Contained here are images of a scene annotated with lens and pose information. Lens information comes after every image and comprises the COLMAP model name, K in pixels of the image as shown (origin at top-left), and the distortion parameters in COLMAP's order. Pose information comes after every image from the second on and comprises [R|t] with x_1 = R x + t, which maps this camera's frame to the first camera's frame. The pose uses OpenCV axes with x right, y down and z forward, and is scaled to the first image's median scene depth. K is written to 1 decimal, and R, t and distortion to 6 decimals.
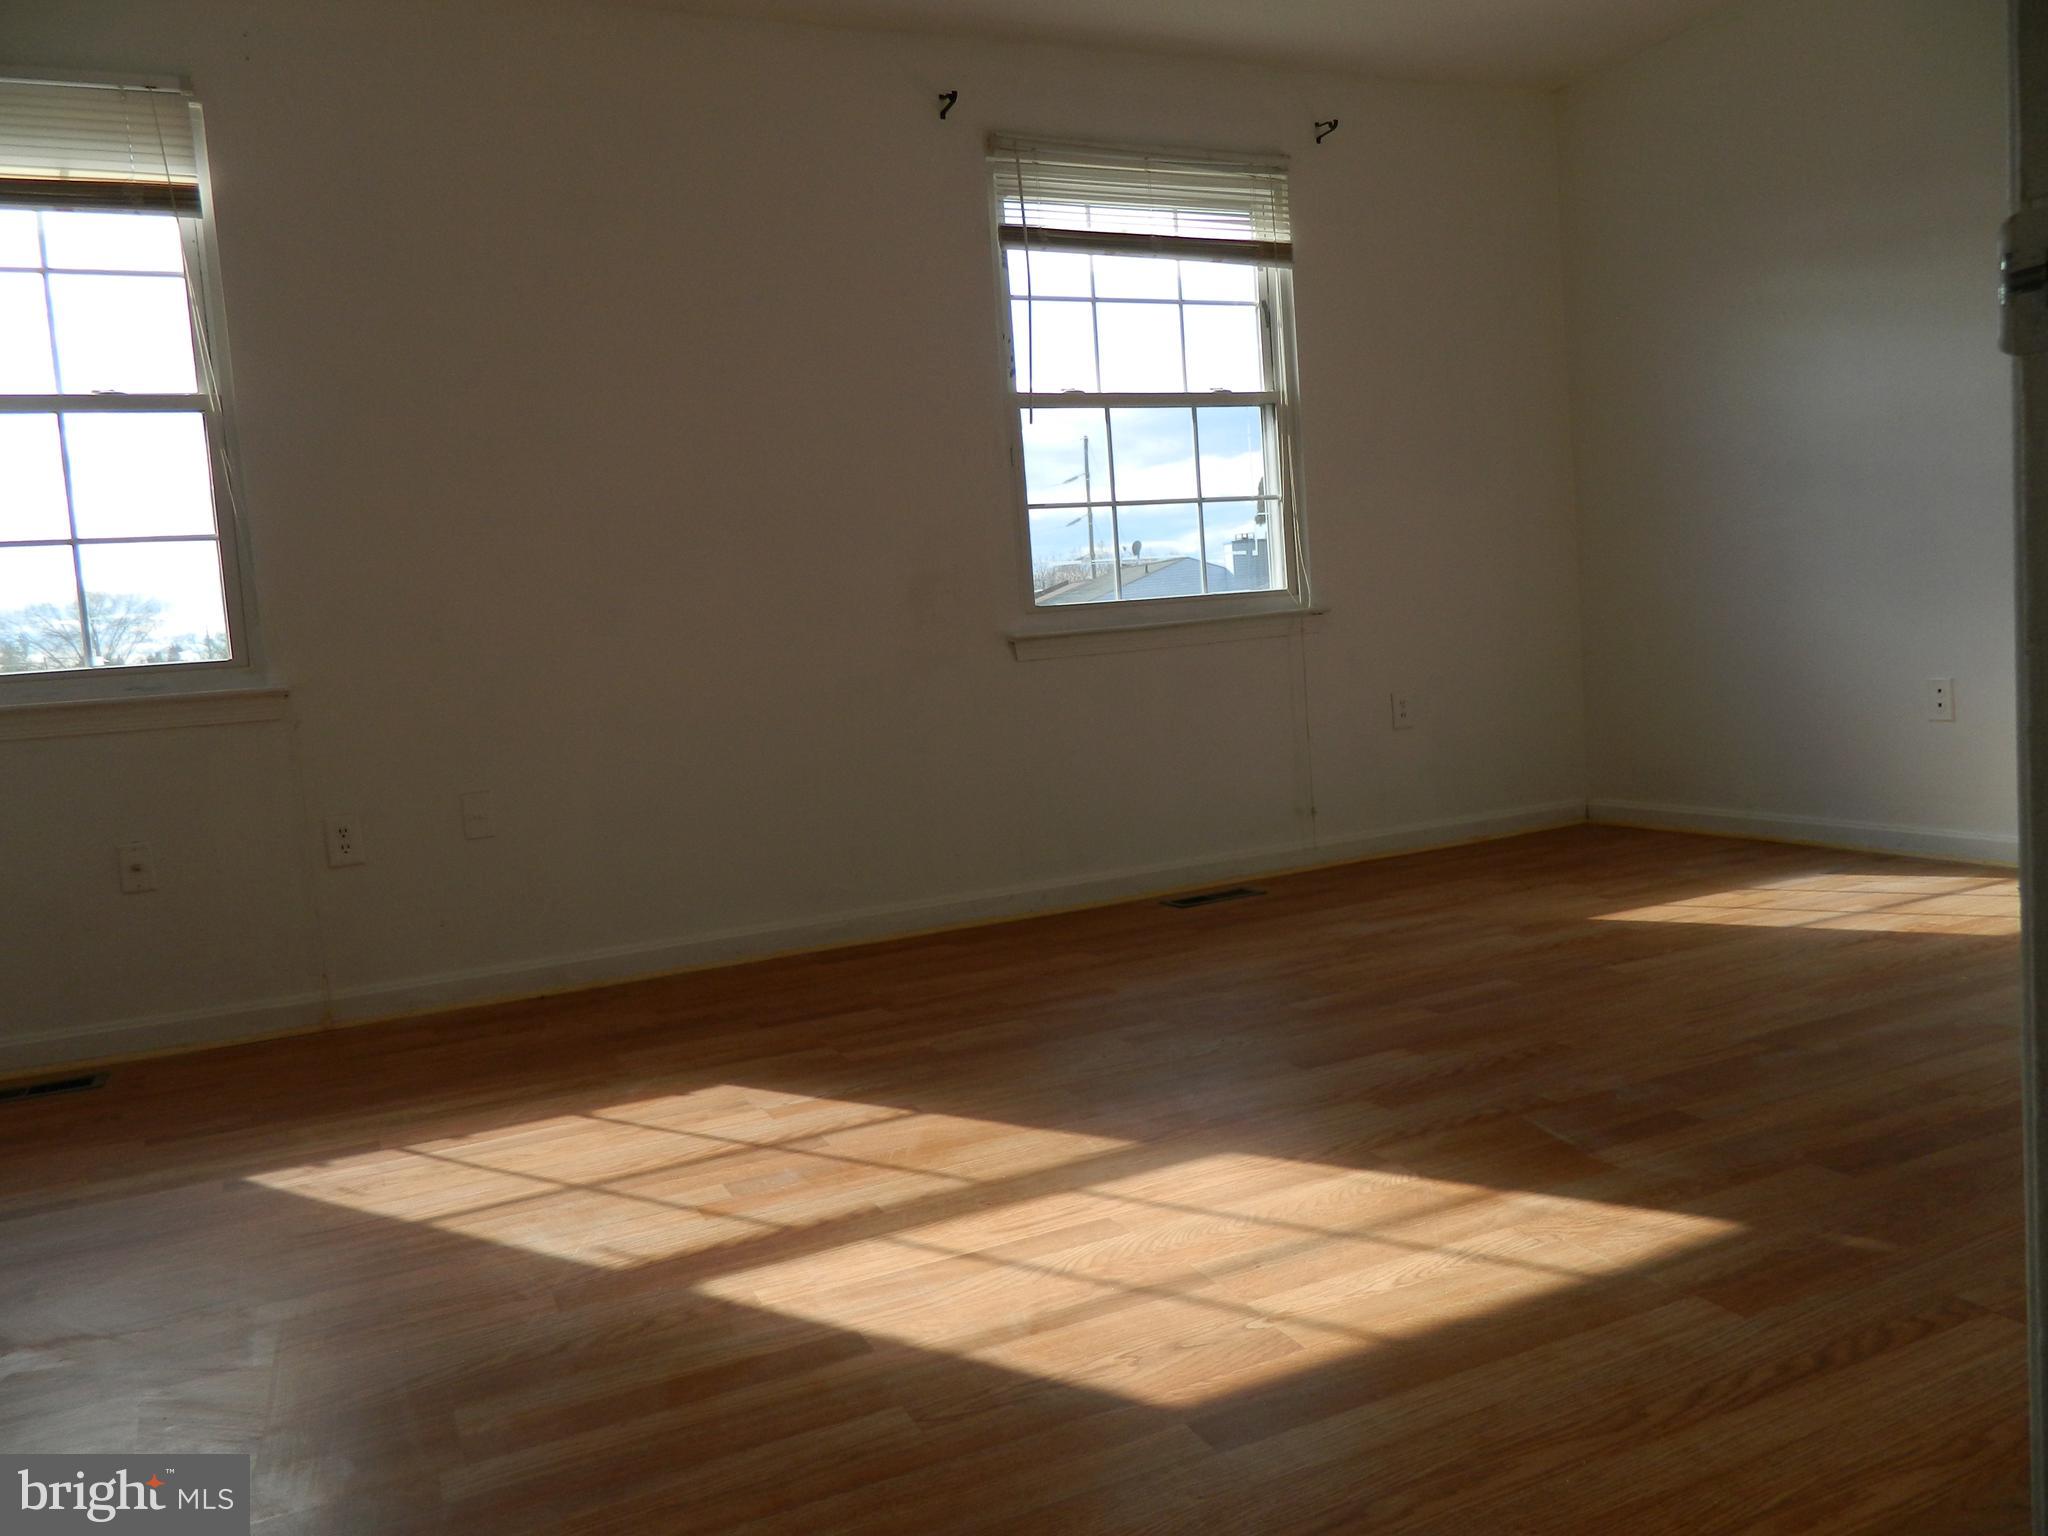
lens RADIAL K [[1537.1, 0, 1048.9], [0, 1537.1, 715.2], [0, 0, 1]] dist [0.013782, -0.001996]
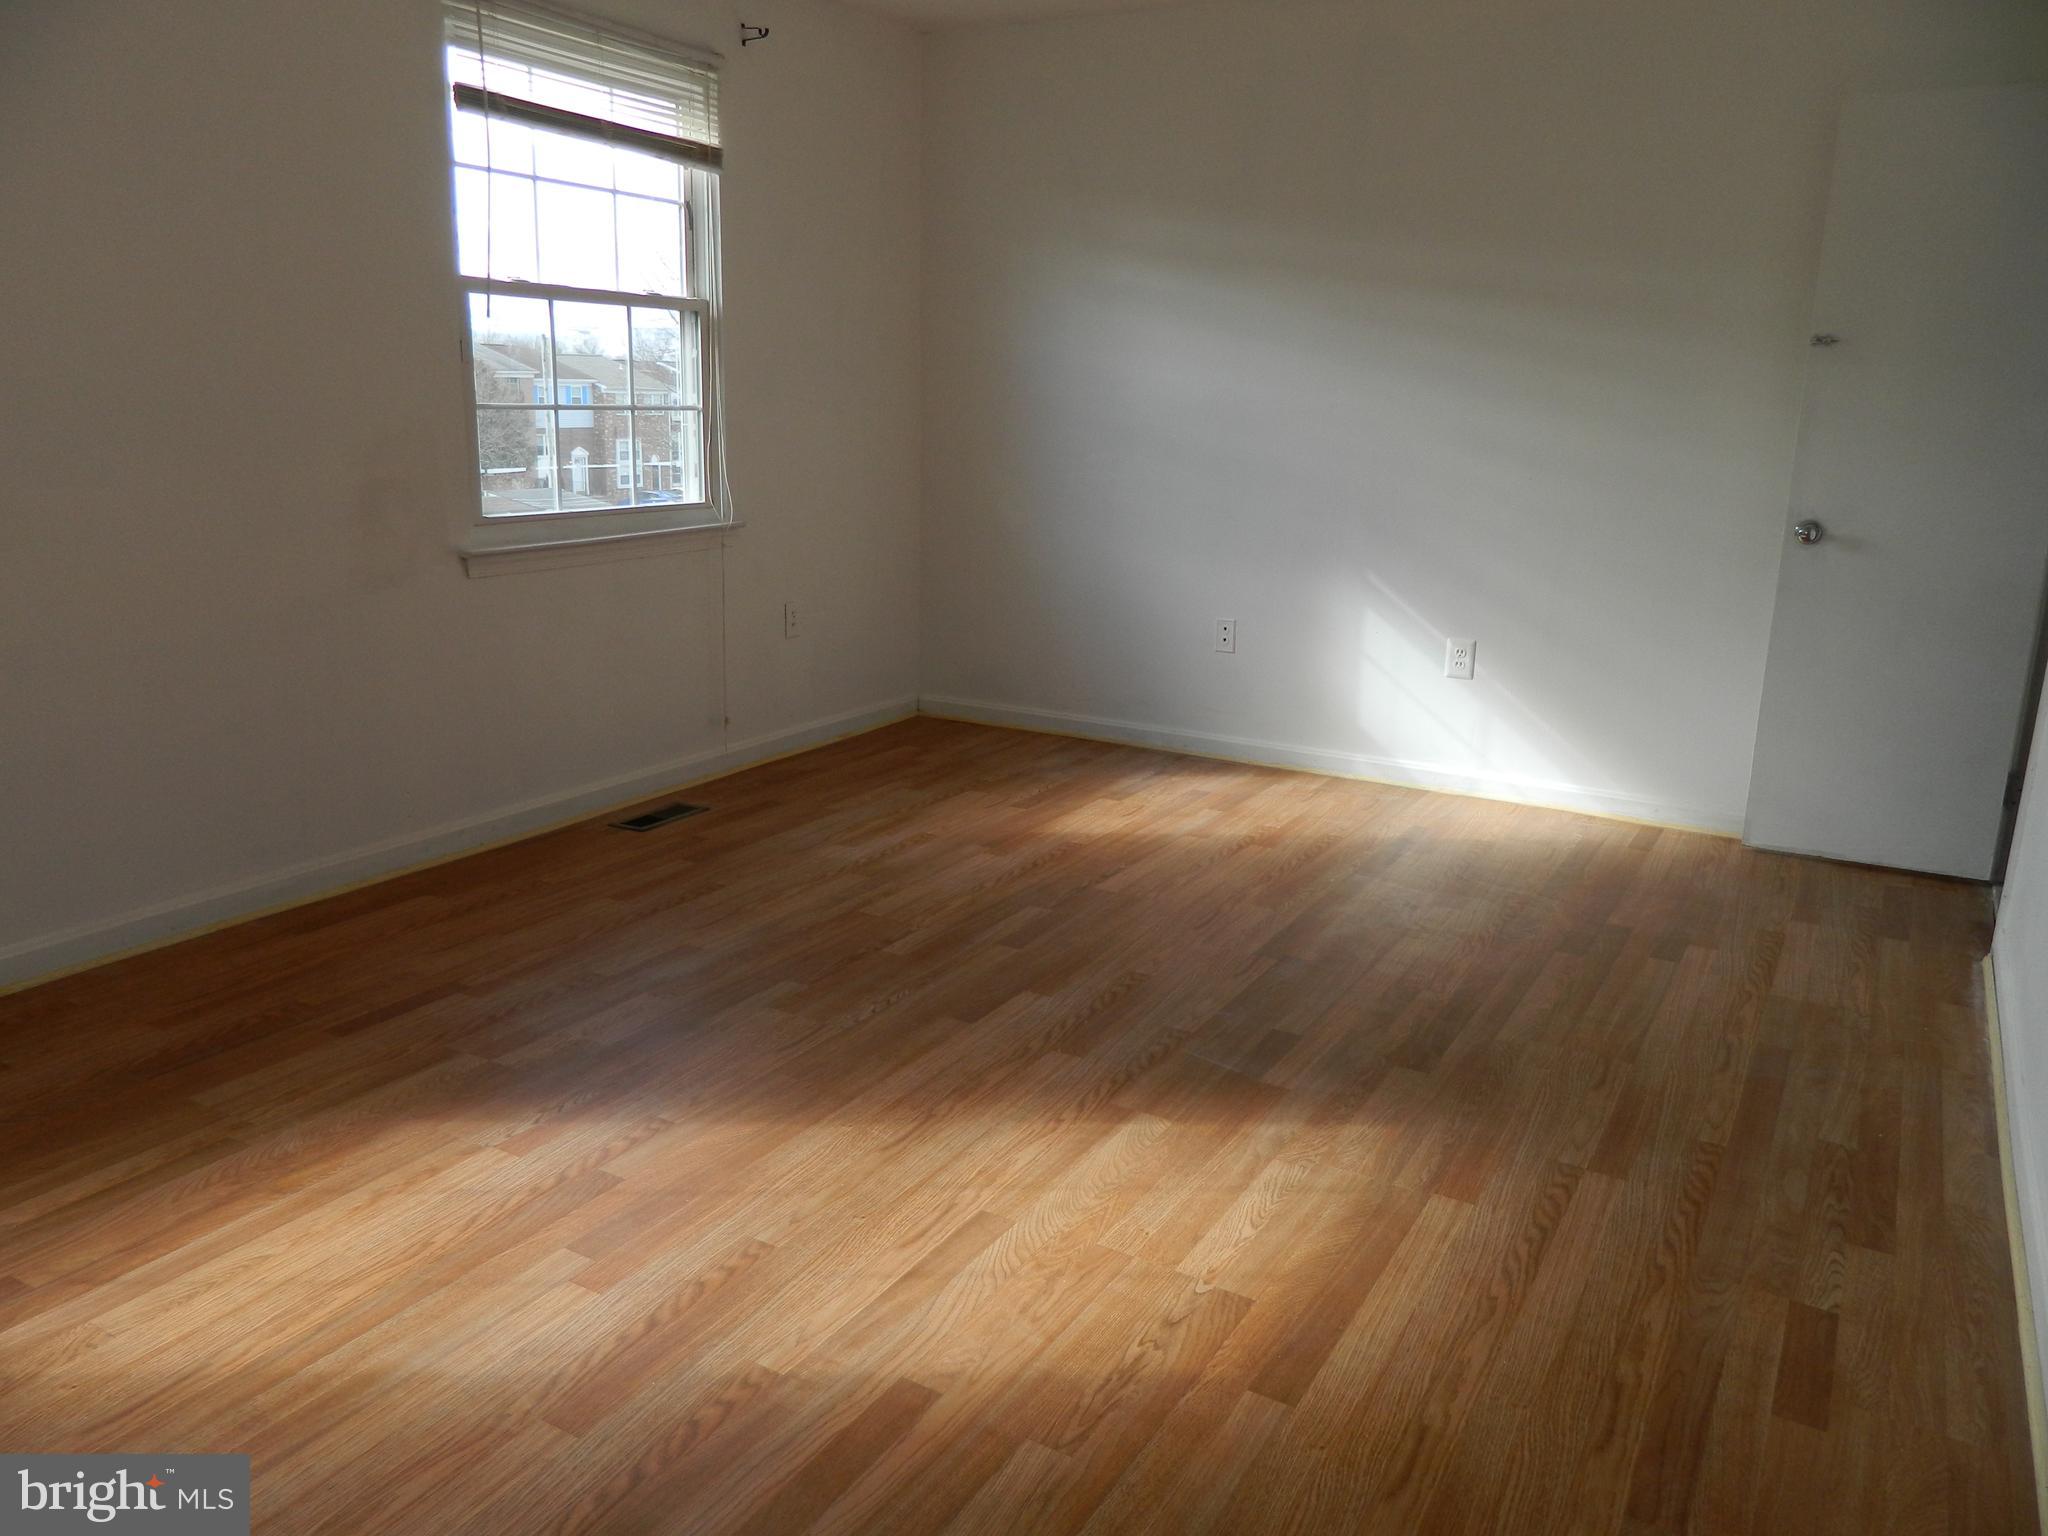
lens RADIAL K [[1518.8, 0, 1048.8], [0, 1518.8, 712.7], [0, 0, 1]] dist [0.011229, 0.007305]
pose [[0.813571, -0.020416, 0.581108, -0.264001], [-0.058452, 0.991450, 0.116667, -0.080552], [-0.578521, -0.128883, 0.805421, 0.051944]]
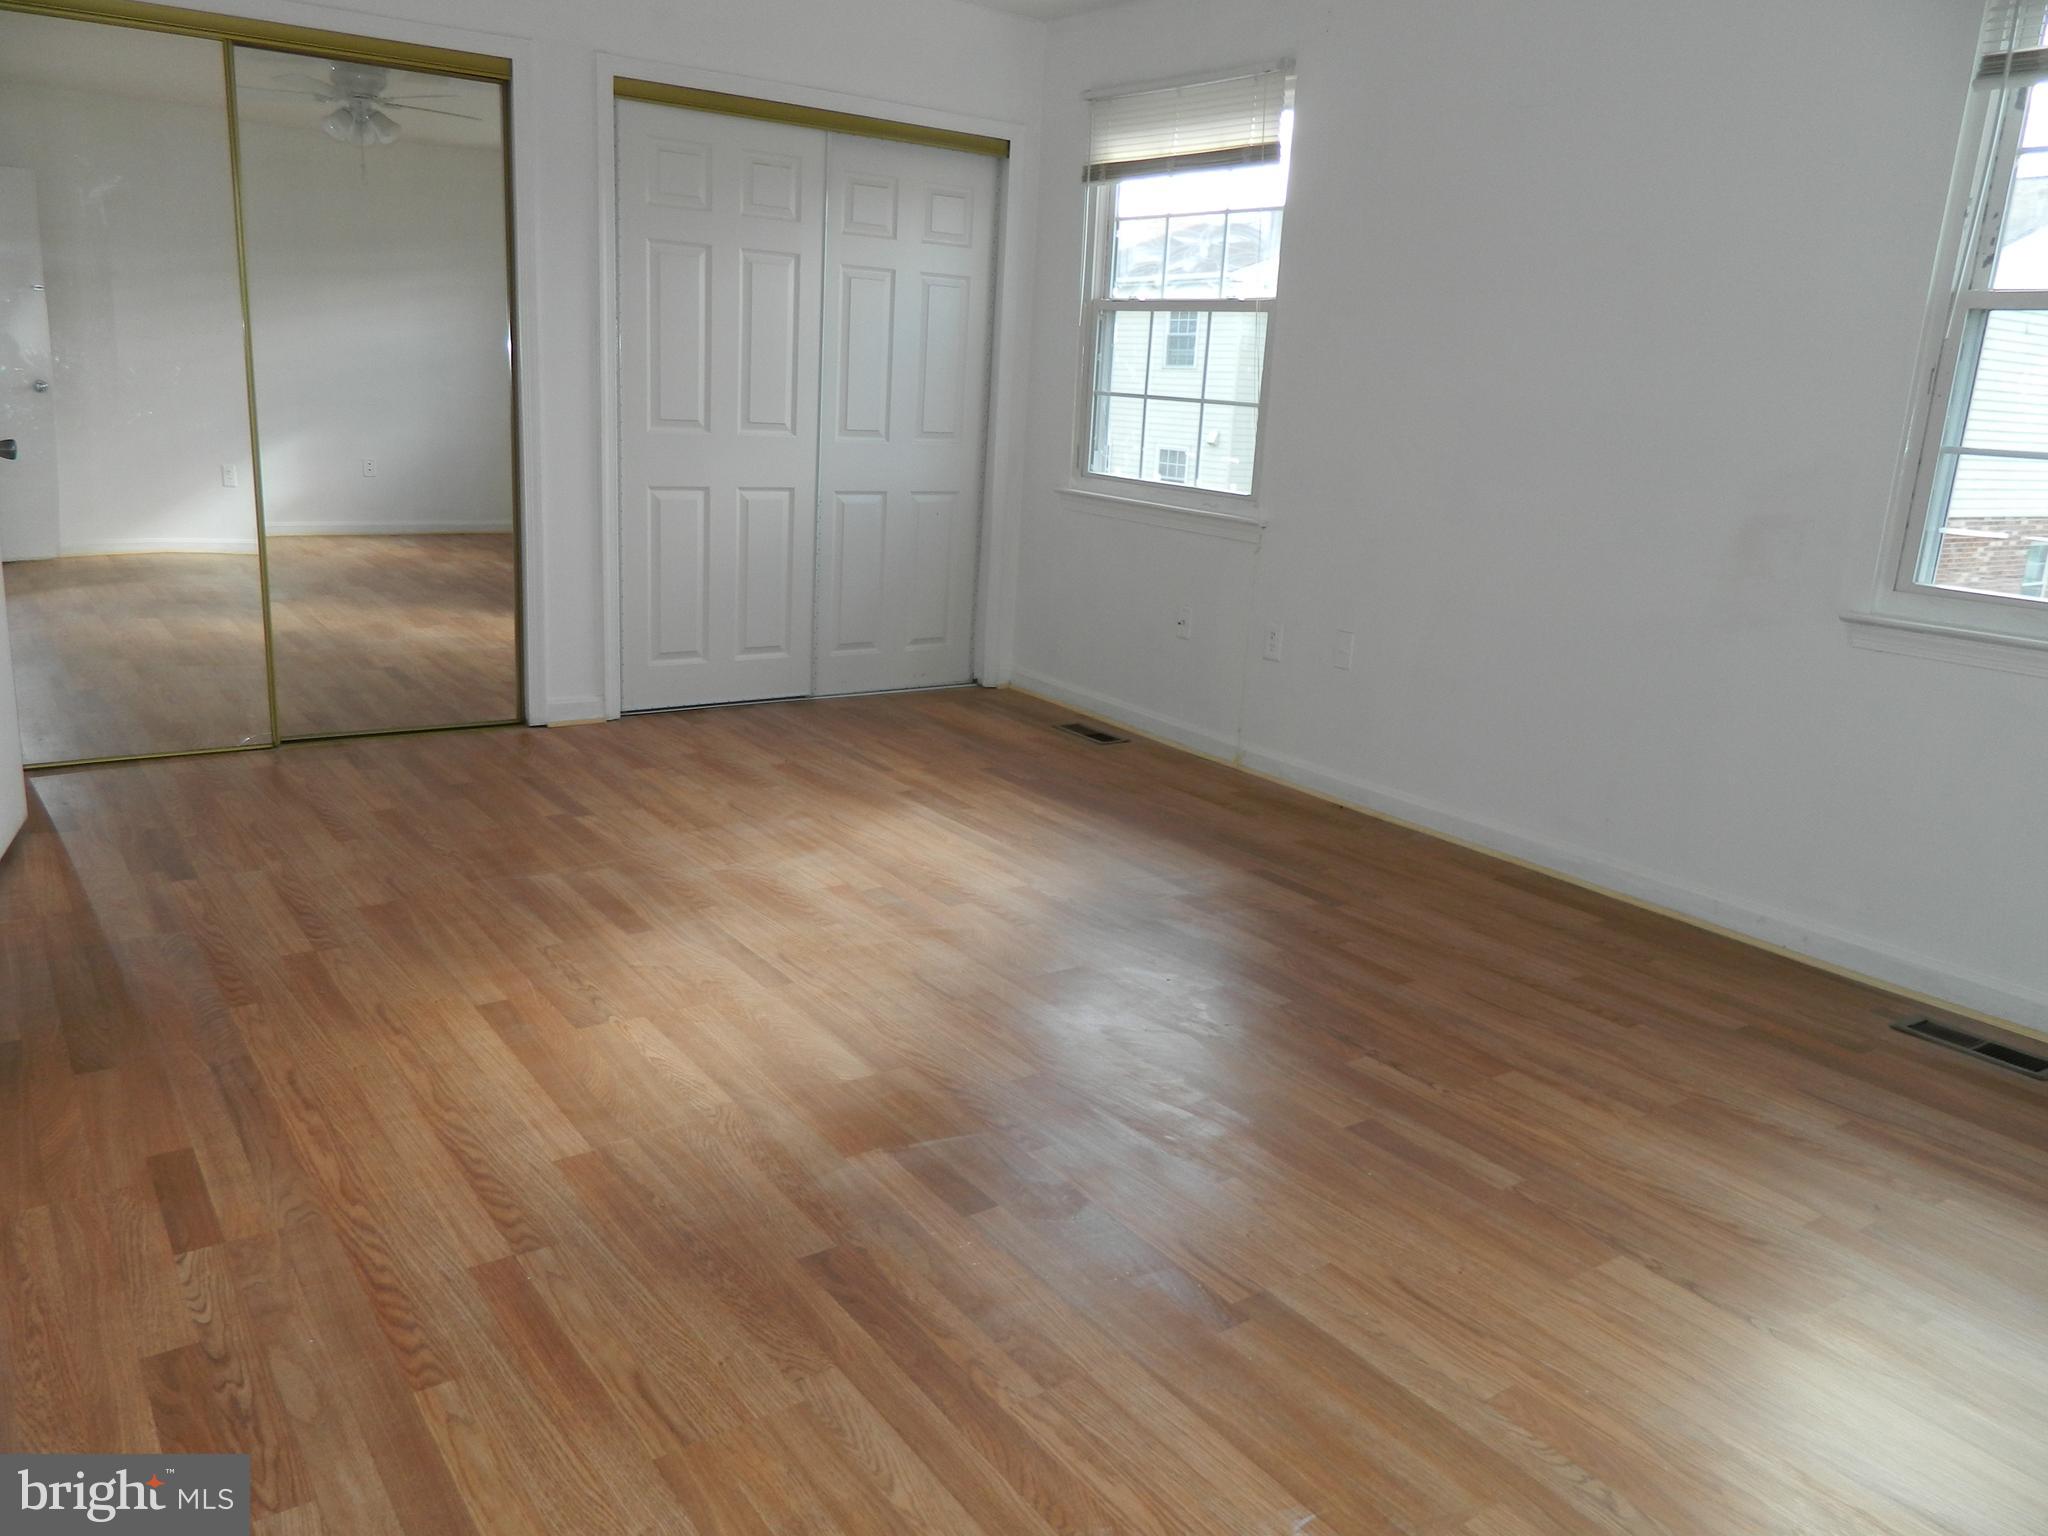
lens RADIAL K [[1554.4, 0, 1024.0], [0, 1554.4, 768.0], [0, 0, 1]] dist [0.016934, -0.007574]
pose [[0.164913, 0.323791, -0.931645, 0.654756], [-0.120356, 0.944126, 0.306824, -0.166144], [0.978937, 0.061530, 0.194669, 0.423947]]
